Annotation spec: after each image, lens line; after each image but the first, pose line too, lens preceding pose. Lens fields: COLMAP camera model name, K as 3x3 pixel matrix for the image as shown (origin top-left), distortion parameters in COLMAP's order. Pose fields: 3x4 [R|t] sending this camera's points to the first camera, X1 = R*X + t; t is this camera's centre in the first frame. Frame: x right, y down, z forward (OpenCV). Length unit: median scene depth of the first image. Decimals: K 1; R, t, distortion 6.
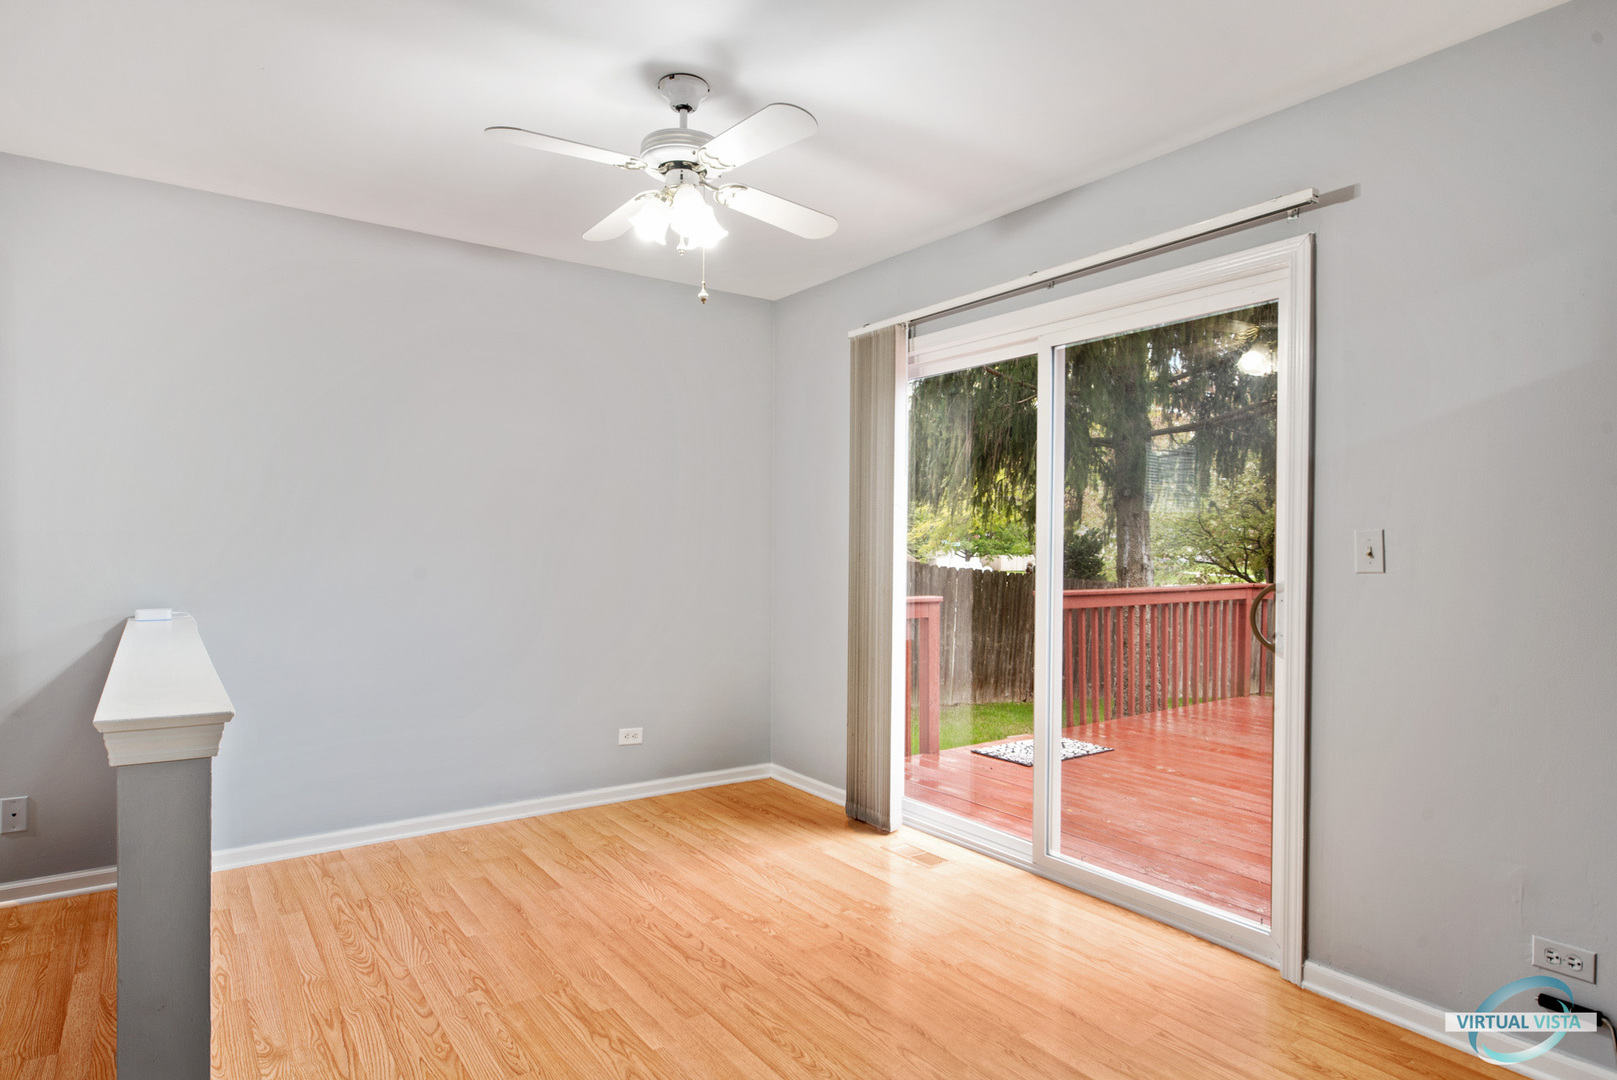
lens RADIAL K [[908.4, 0, 808.5], [0, 908.4, 540.0], [0, 0, 1]] dist [0.000272, 0.000700]
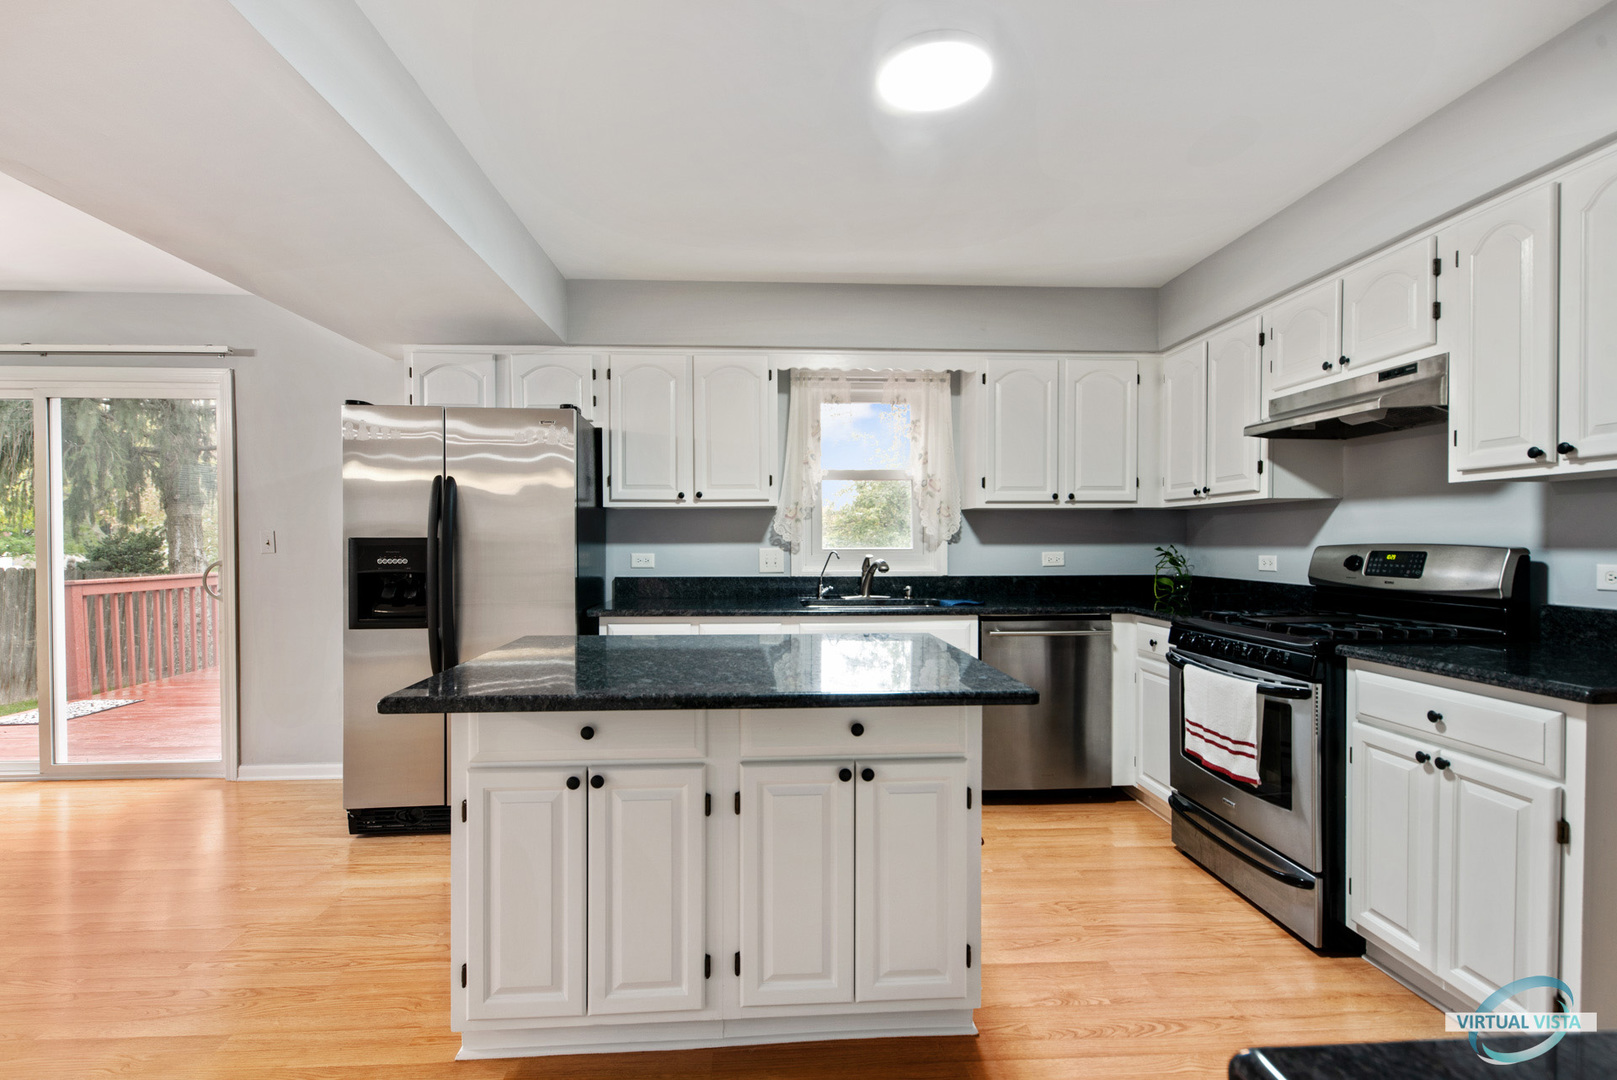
lens RADIAL K [[746.4, 0, 804.6], [0, 746.4, 550.2], [0, 0, 1]] dist [0.003876, 0.000491]
pose [[0.542914, -0.021515, 0.839513, -0.026528], [0.005241, 0.999739, 0.022232, 0.000176], [-0.839772, -0.007670, 0.542885, -0.223642]]
